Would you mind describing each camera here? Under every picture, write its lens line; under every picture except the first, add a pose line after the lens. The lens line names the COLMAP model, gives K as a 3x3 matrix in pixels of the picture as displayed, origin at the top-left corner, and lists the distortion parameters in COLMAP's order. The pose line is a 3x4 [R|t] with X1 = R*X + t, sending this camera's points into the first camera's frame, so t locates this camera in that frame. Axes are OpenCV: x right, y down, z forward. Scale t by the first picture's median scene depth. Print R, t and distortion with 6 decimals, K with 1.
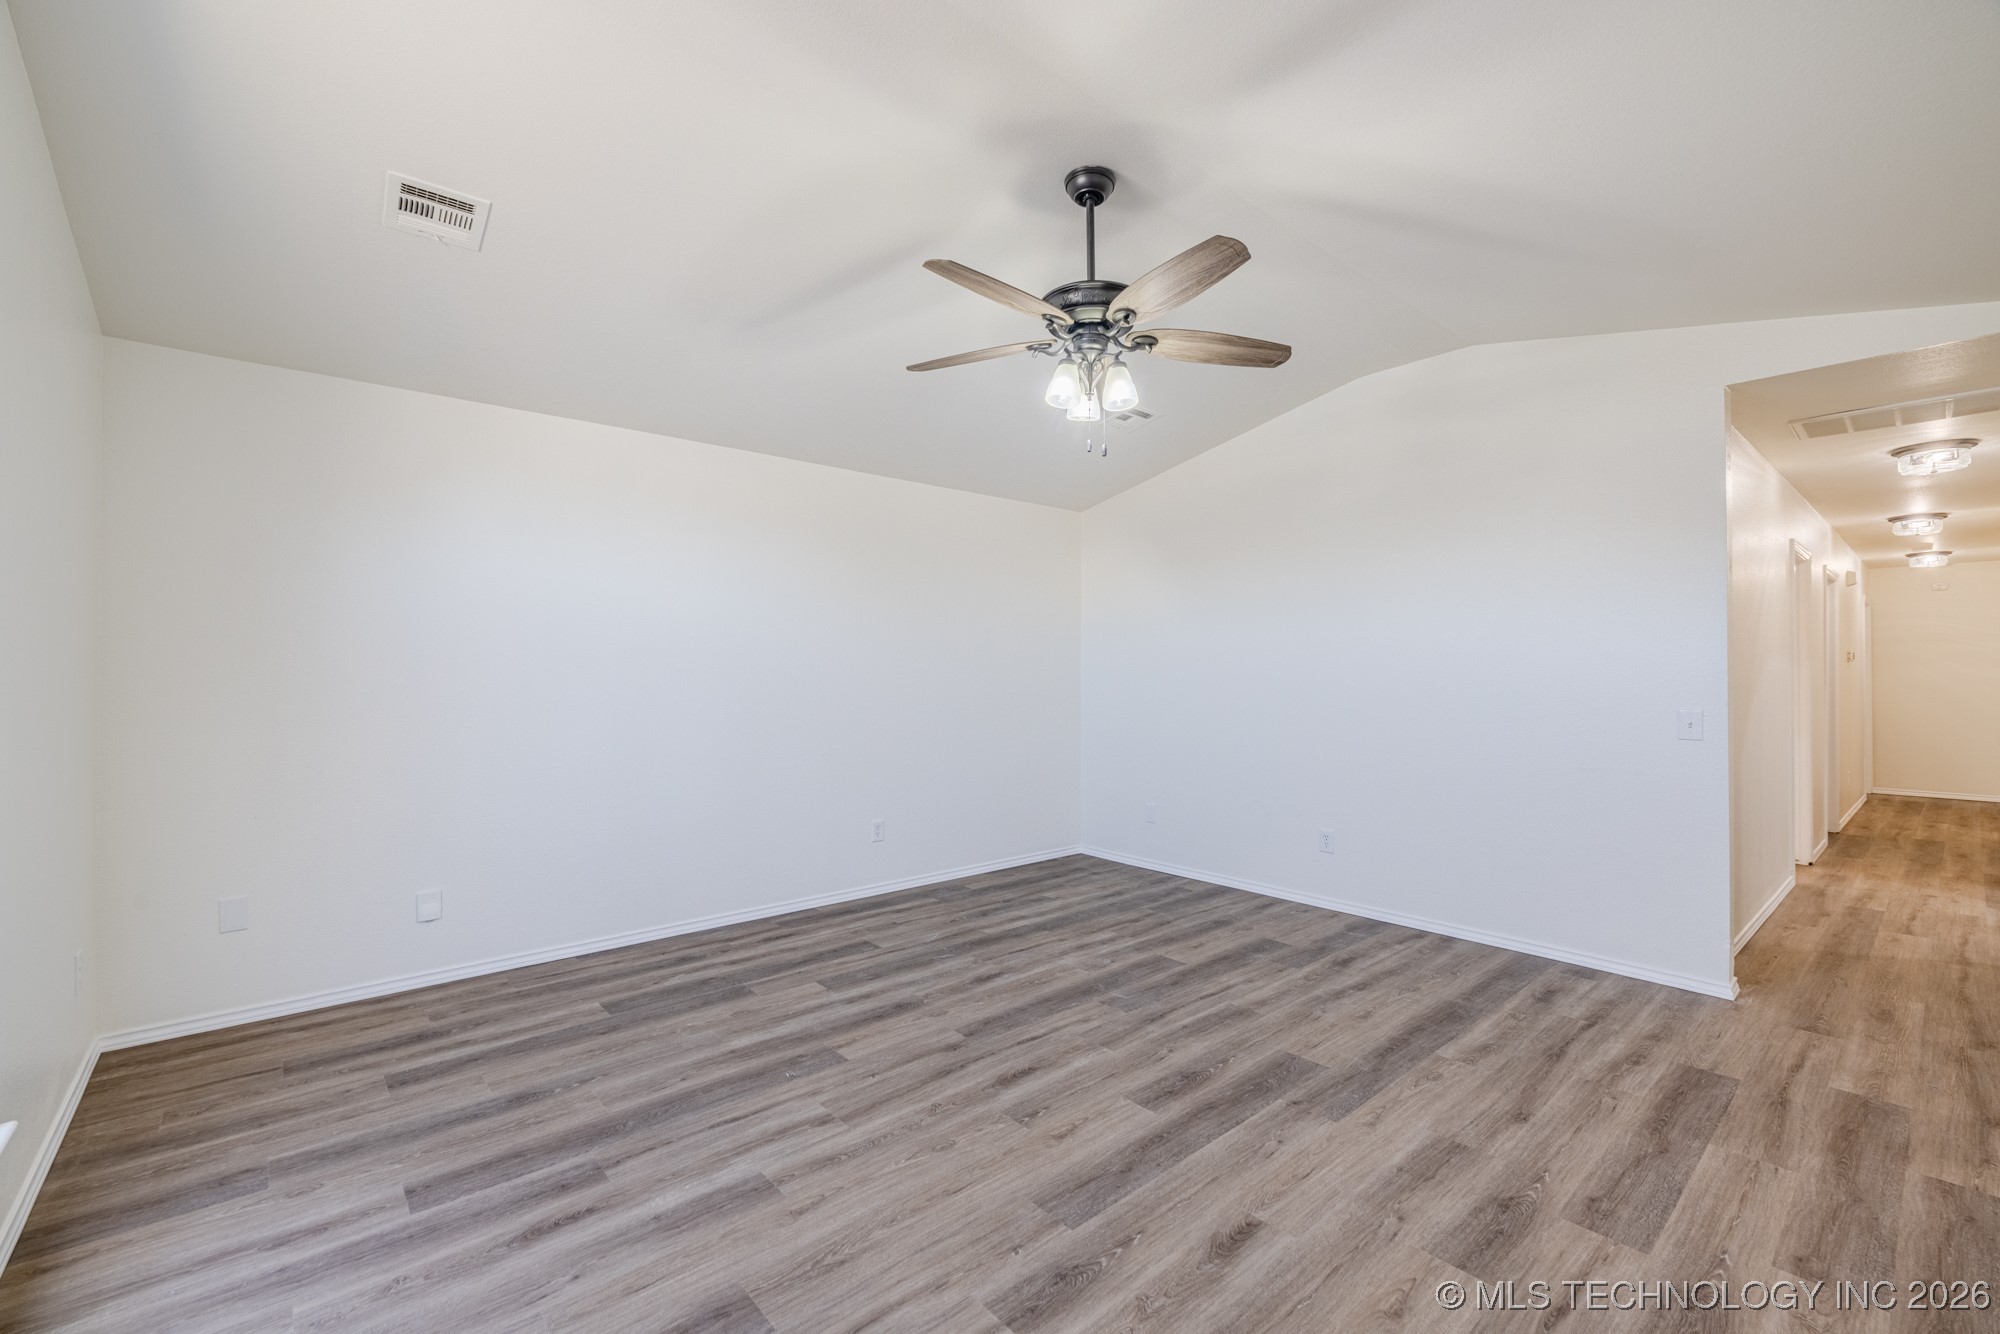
lens RADIAL K [[840.3, 0, 993.0], [0, 840.3, 667.3], [0, 0, 1]] dist [0.000648, 0.000351]
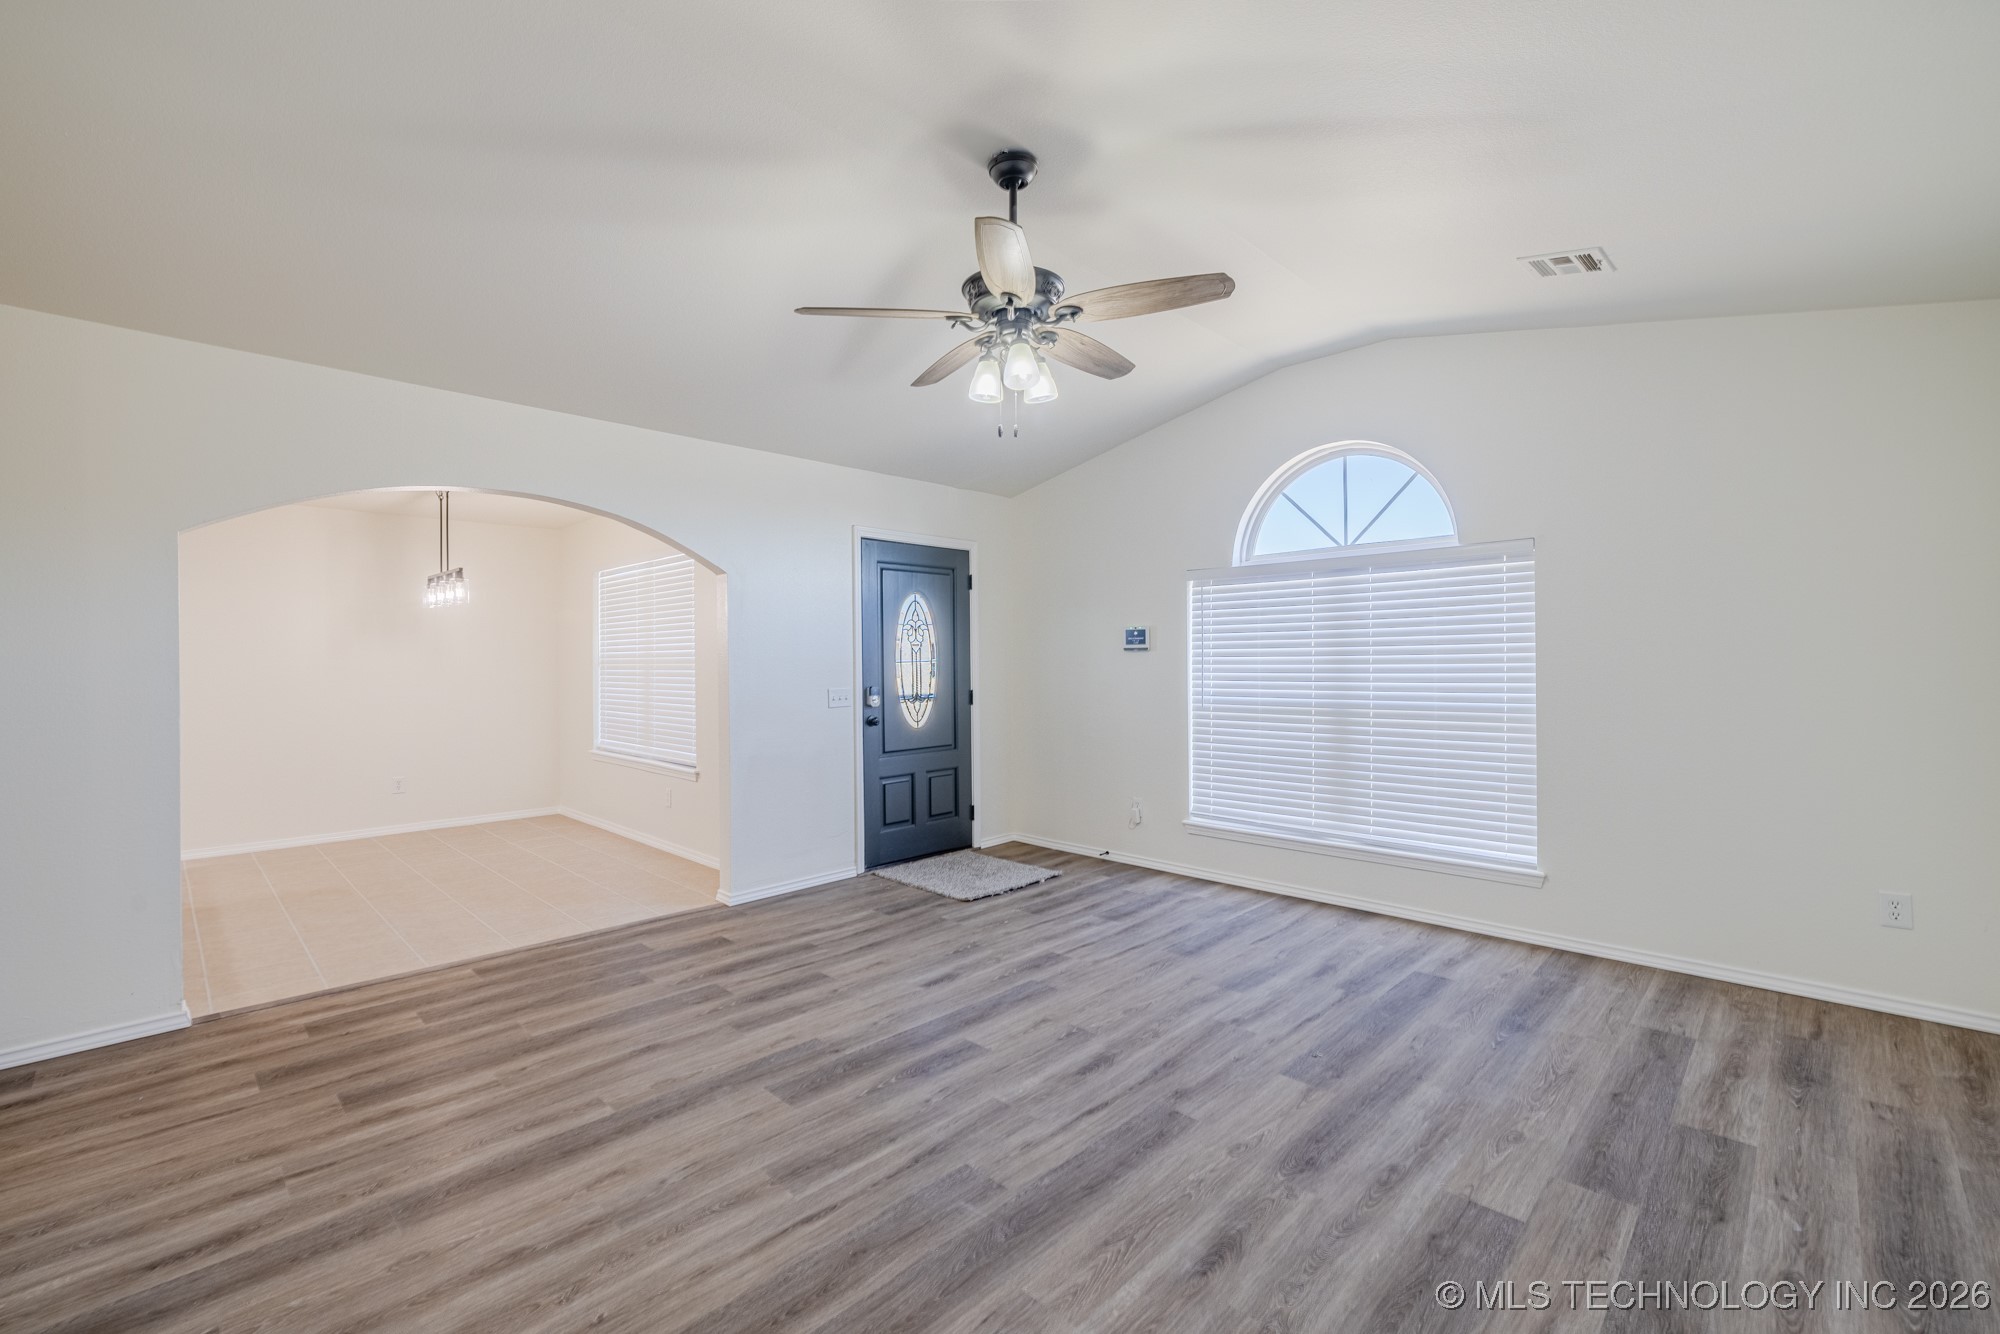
lens RADIAL K [[842.9, 0, 996.9], [0, 842.9, 660.4], [0, 0, 1]] dist [0.000100, 0.000263]
pose [[-0.996564, 0.009295, -0.082307, 0.195385], [0.010066, 0.999909, -0.008957, 0.015909], [0.082216, -0.009755, -0.996567, 1.756802]]
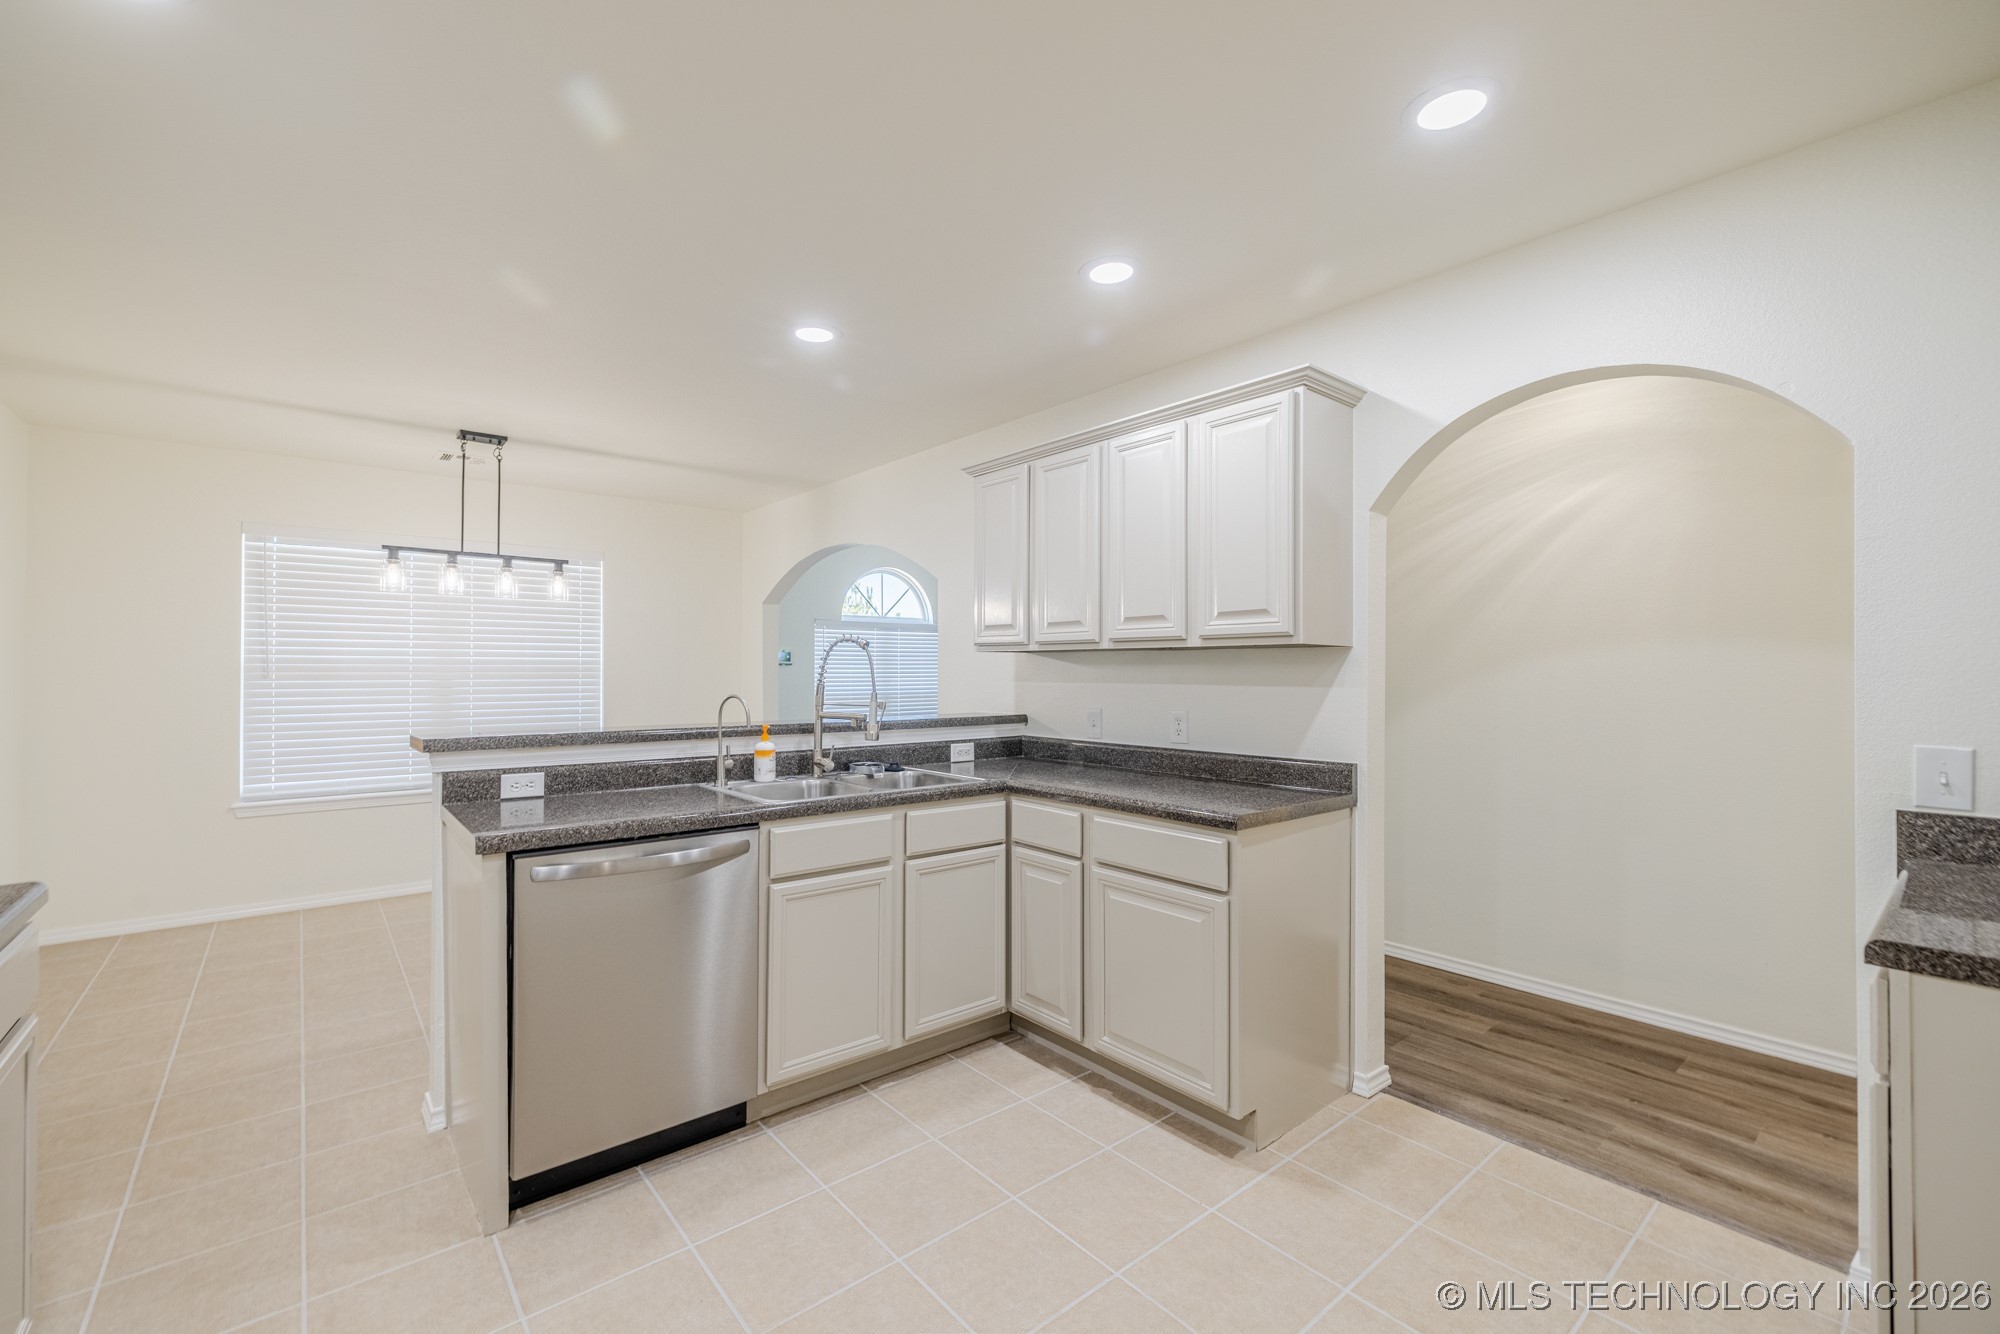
lens RADIAL K [[842.9, 0, 996.9], [0, 842.9, 660.4], [0, 0, 1]] dist [0.000100, 0.000263]
pose [[-0.013994, -0.009069, -0.999861, 2.498731], [0.006885, 0.999934, -0.009166, -0.002433], [0.999878, -0.007013, -0.013931, 0.792170]]
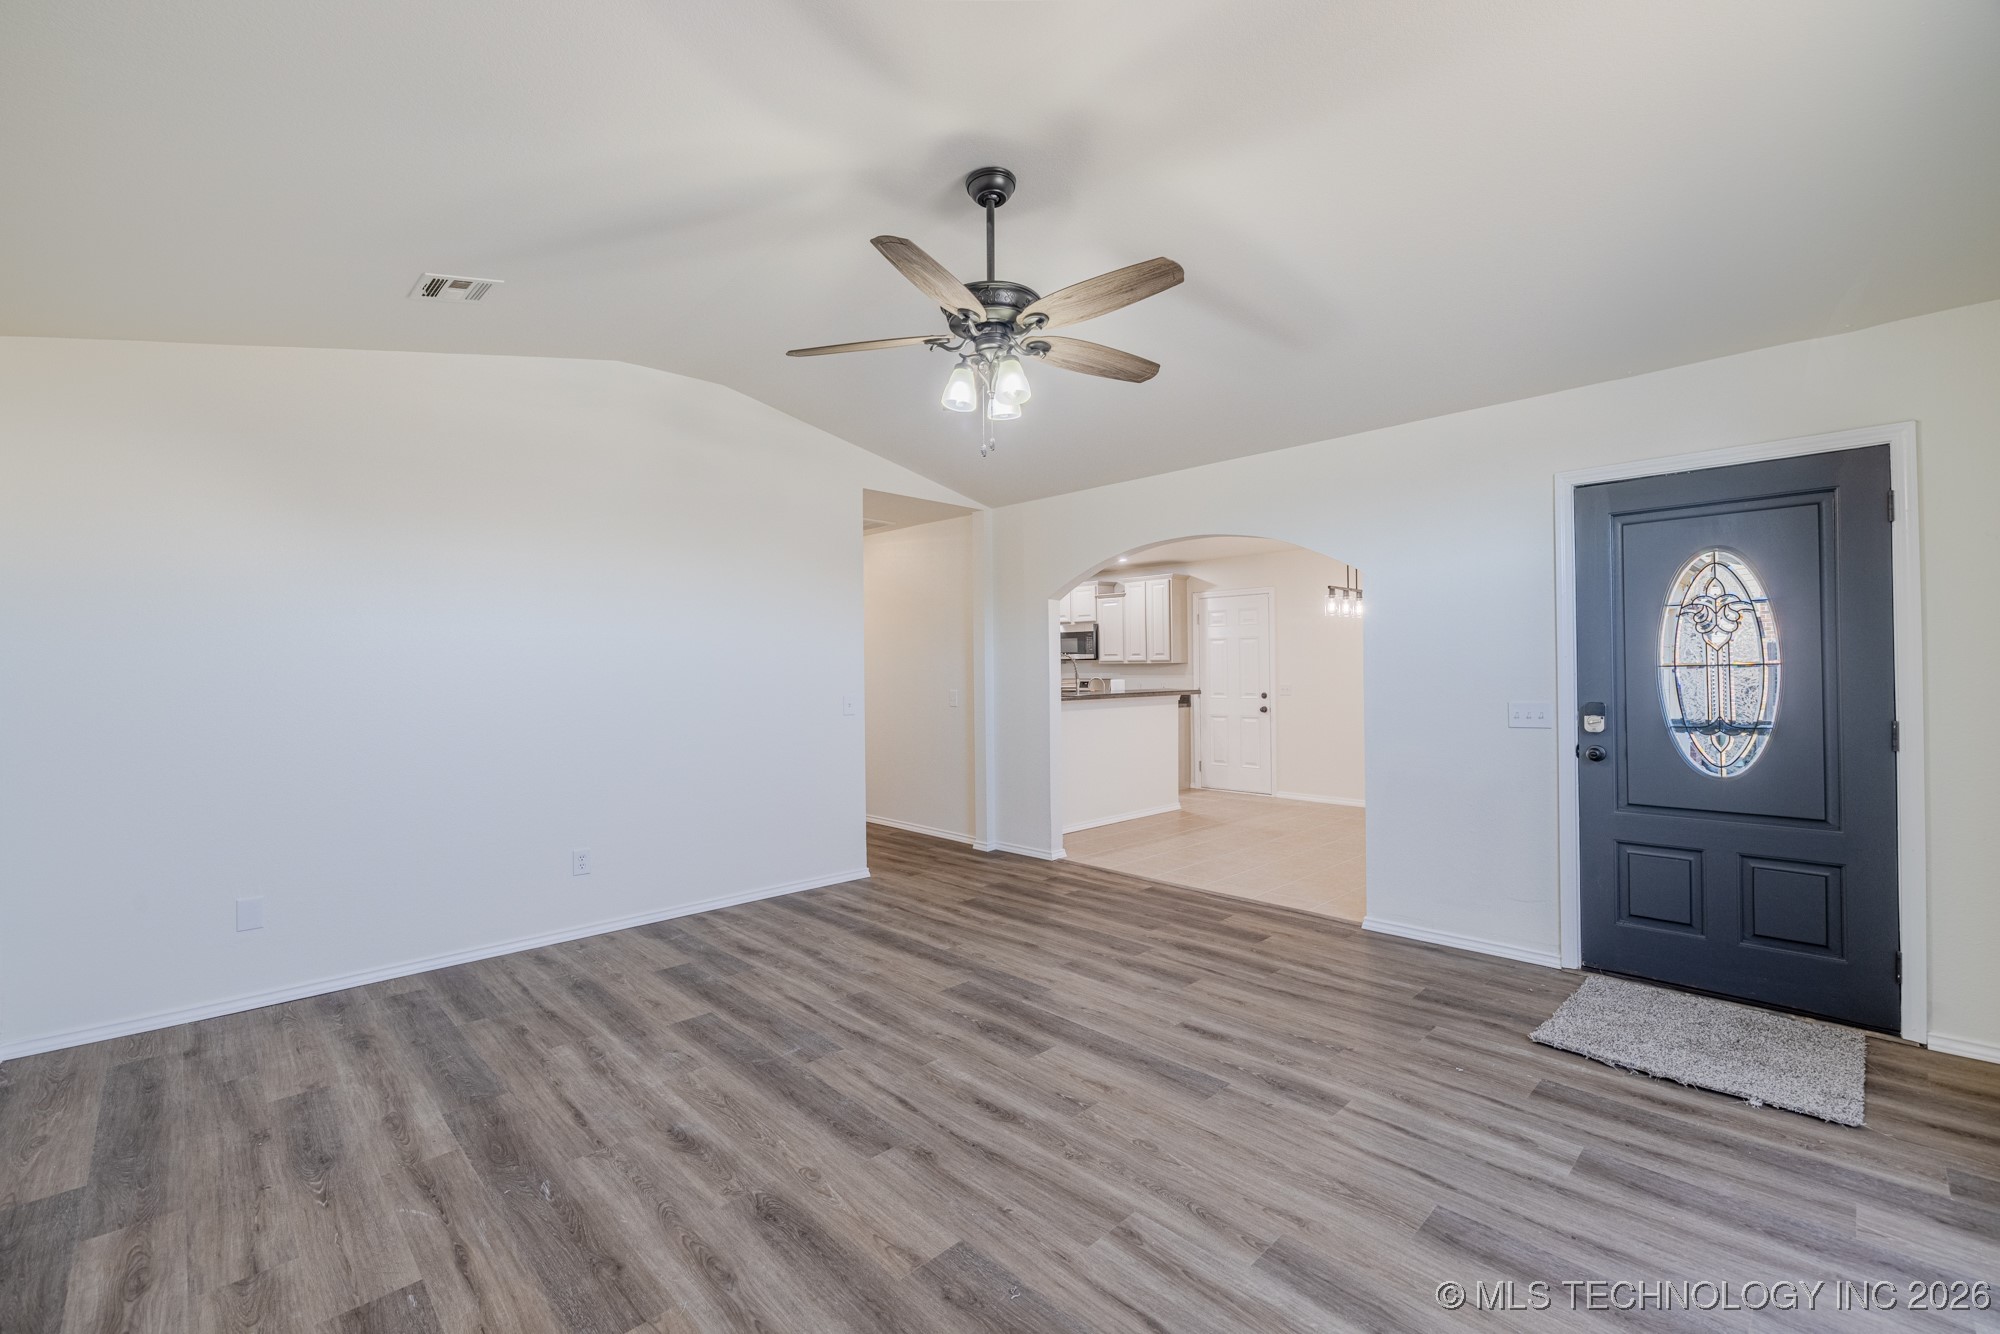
lens RADIAL K [[840.3, 0, 993.0], [0, 840.3, 667.3], [0, 0, 1]] dist [0.000648, 0.000351]
pose [[-0.060018, 0.005237, 0.998184, -0.786078], [0.000569, 0.999986, -0.005212, 0.007840], [-0.998197, 0.000255, -0.060020, 0.936284]]
